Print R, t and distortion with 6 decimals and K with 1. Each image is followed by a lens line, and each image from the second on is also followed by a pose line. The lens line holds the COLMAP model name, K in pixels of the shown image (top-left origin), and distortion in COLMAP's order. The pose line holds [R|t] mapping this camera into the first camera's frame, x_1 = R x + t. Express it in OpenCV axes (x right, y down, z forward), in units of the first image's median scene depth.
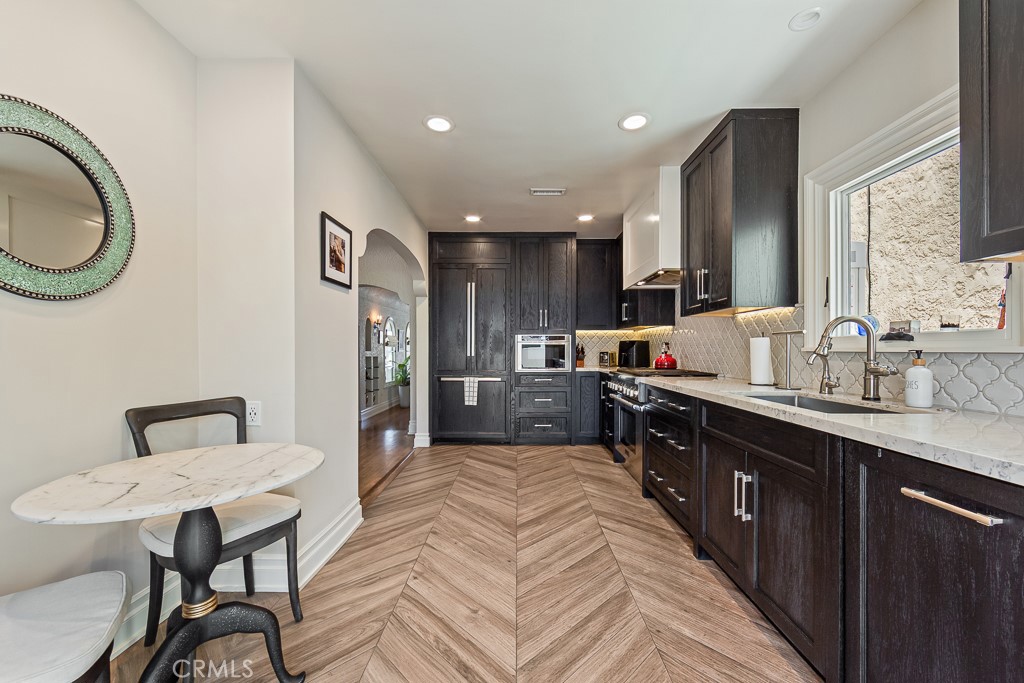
lens RADIAL K [[407.9, 0, 515.2], [0, 407.9, 350.1], [0, 0, 1]] dist [-0.002178, -0.000365]
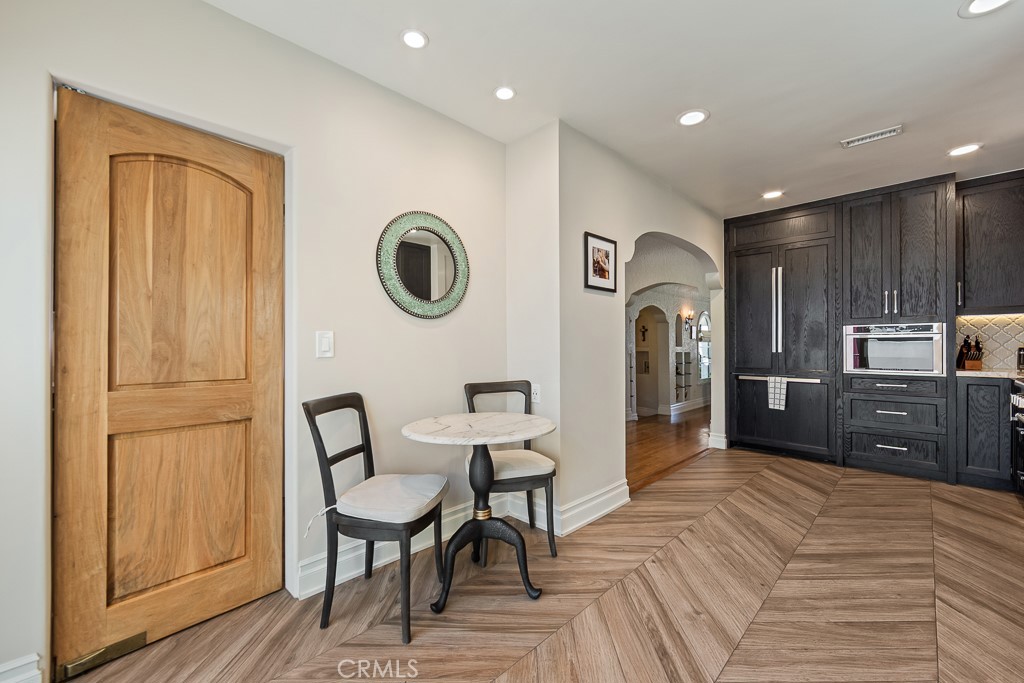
lens RADIAL K [[407.9, 0, 516.2], [0, 407.9, 342.9], [0, 0, 1]] dist [-0.002178, -0.000365]
pose [[0.713072, -0.007351, -0.701053, 0.183740], [0.002685, 0.999966, -0.007754, -0.000780], [0.701086, 0.003647, 0.713067, -0.004308]]
